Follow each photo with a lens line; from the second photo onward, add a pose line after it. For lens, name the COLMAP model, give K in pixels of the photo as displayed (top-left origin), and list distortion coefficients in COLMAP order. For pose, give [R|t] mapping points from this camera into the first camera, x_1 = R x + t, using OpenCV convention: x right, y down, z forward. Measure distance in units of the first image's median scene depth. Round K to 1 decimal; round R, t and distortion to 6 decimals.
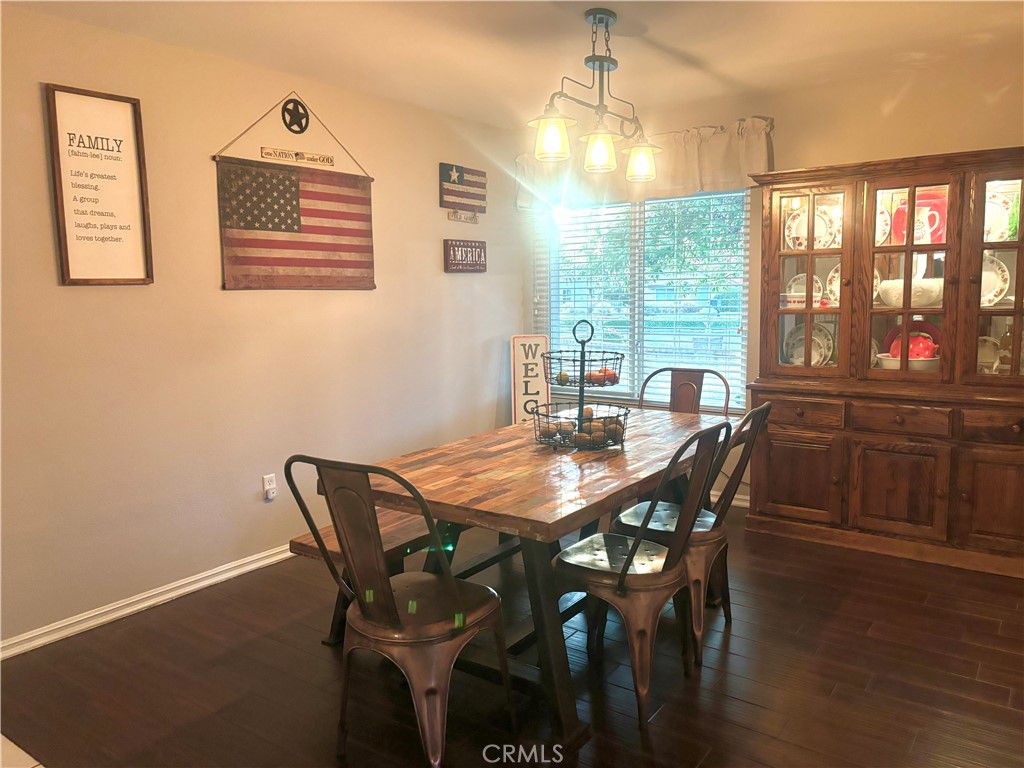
lens RADIAL K [[775.4, 0, 512.0], [0, 775.4, 384.0], [0, 0, 1]] dist [0.047847, -0.001355]
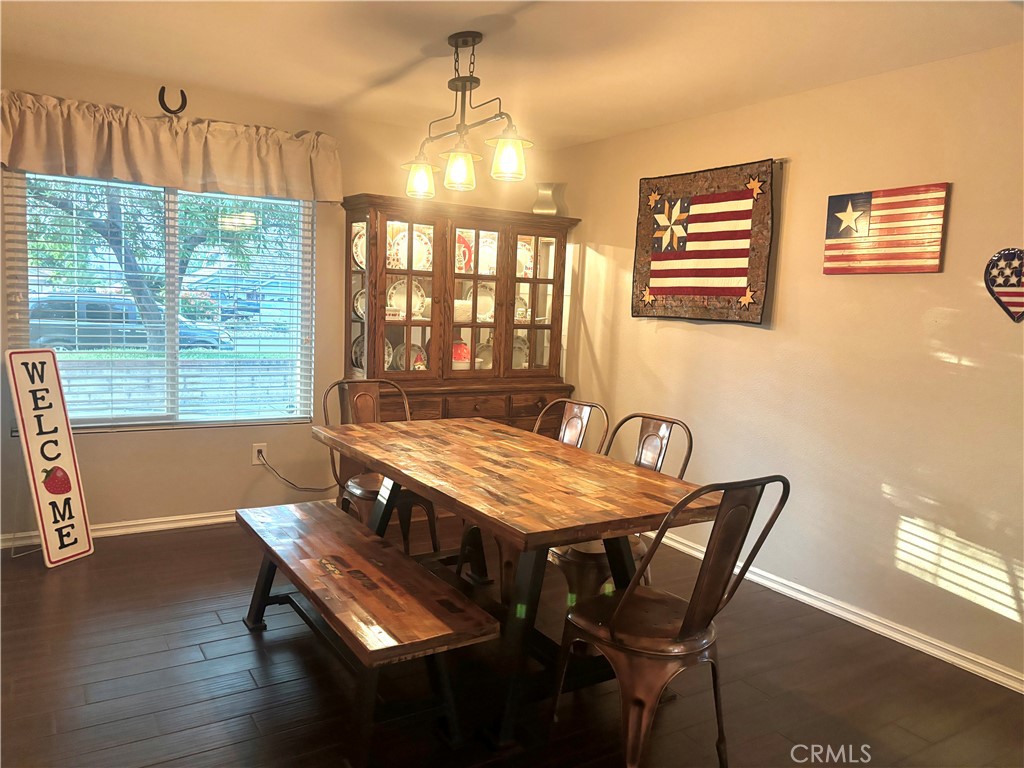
lens RADIAL K [[775.4, 0, 512.0], [0, 775.4, 384.0], [0, 0, 1]] dist [0.047847, -0.001355]
pose [[0.366760, -0.068926, 0.927759, -0.596257], [0.067195, 0.996610, 0.047478, -0.045425], [-0.927886, 0.044928, 0.370148, 0.415003]]
